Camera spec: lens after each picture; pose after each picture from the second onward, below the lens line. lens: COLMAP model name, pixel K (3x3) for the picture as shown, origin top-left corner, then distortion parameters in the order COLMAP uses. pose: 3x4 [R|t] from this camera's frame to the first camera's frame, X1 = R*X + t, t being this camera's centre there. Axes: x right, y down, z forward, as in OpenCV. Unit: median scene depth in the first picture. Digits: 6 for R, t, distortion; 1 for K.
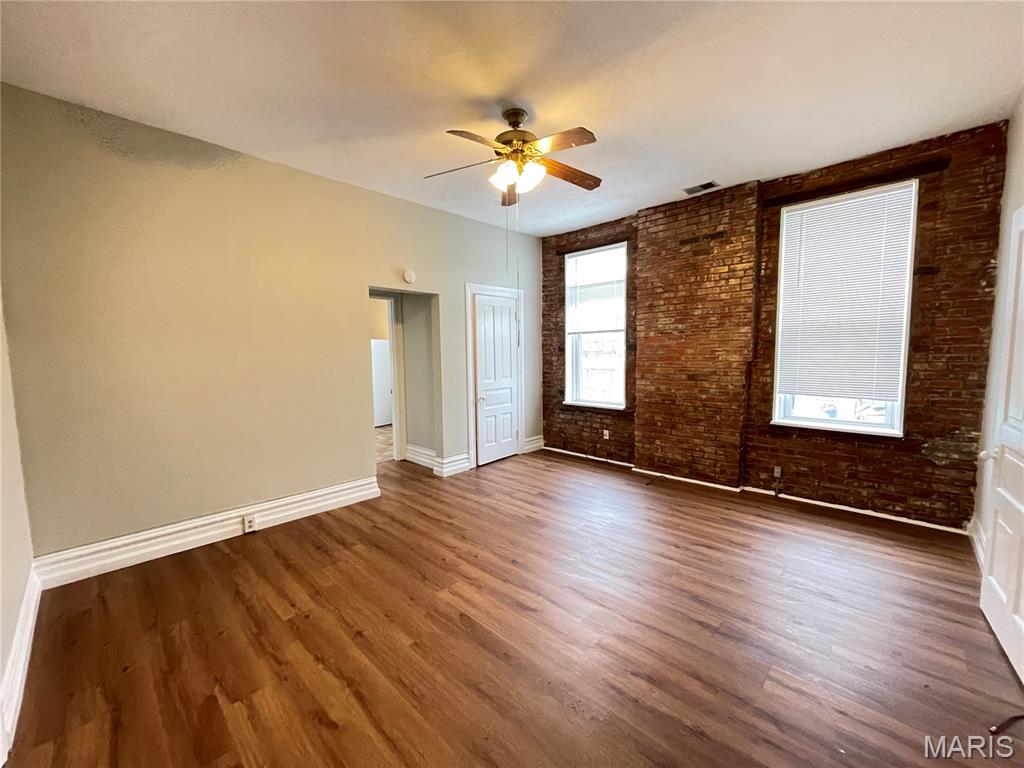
lens RADIAL K [[411.1, 0, 508.8], [0, 411.1, 386.6], [0, 0, 1]] dist [0.000117, -0.000885]
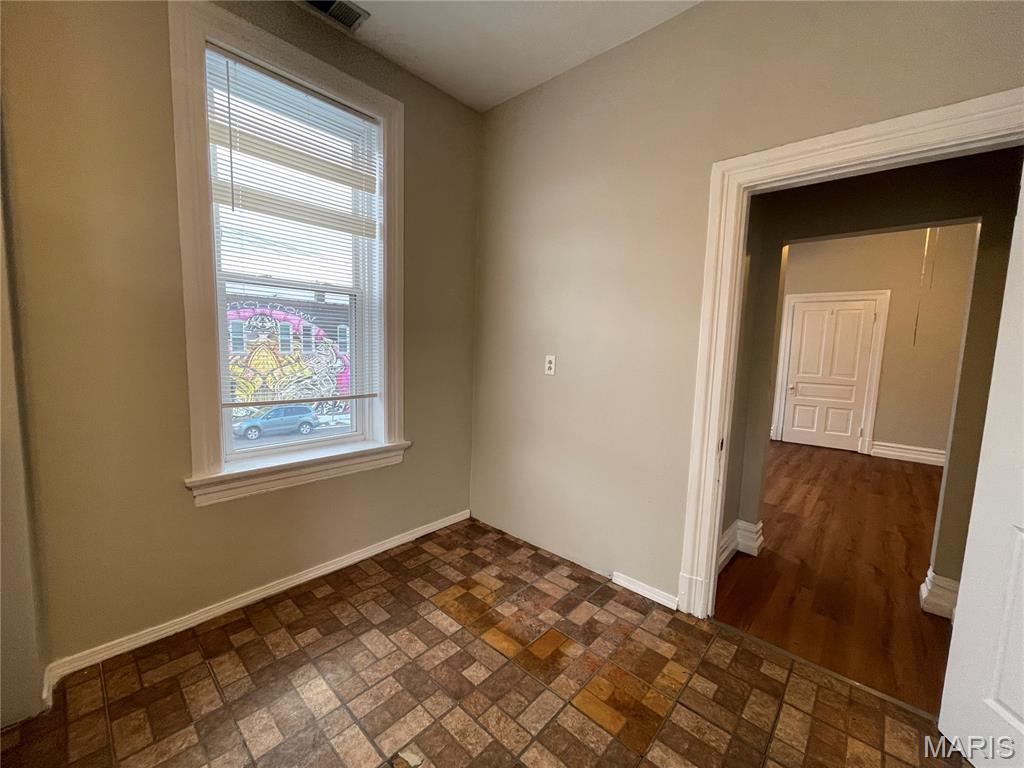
lens RADIAL K [[411.1, 0, 508.8], [0, 411.1, 386.6], [0, 0, 1]] dist [0.000117, -0.000885]
pose [[-0.026773, -0.092937, 0.995312, -1.021517], [0.057075, 0.993903, 0.094341, -0.135873], [-0.998011, 0.059334, -0.021305, 1.900574]]
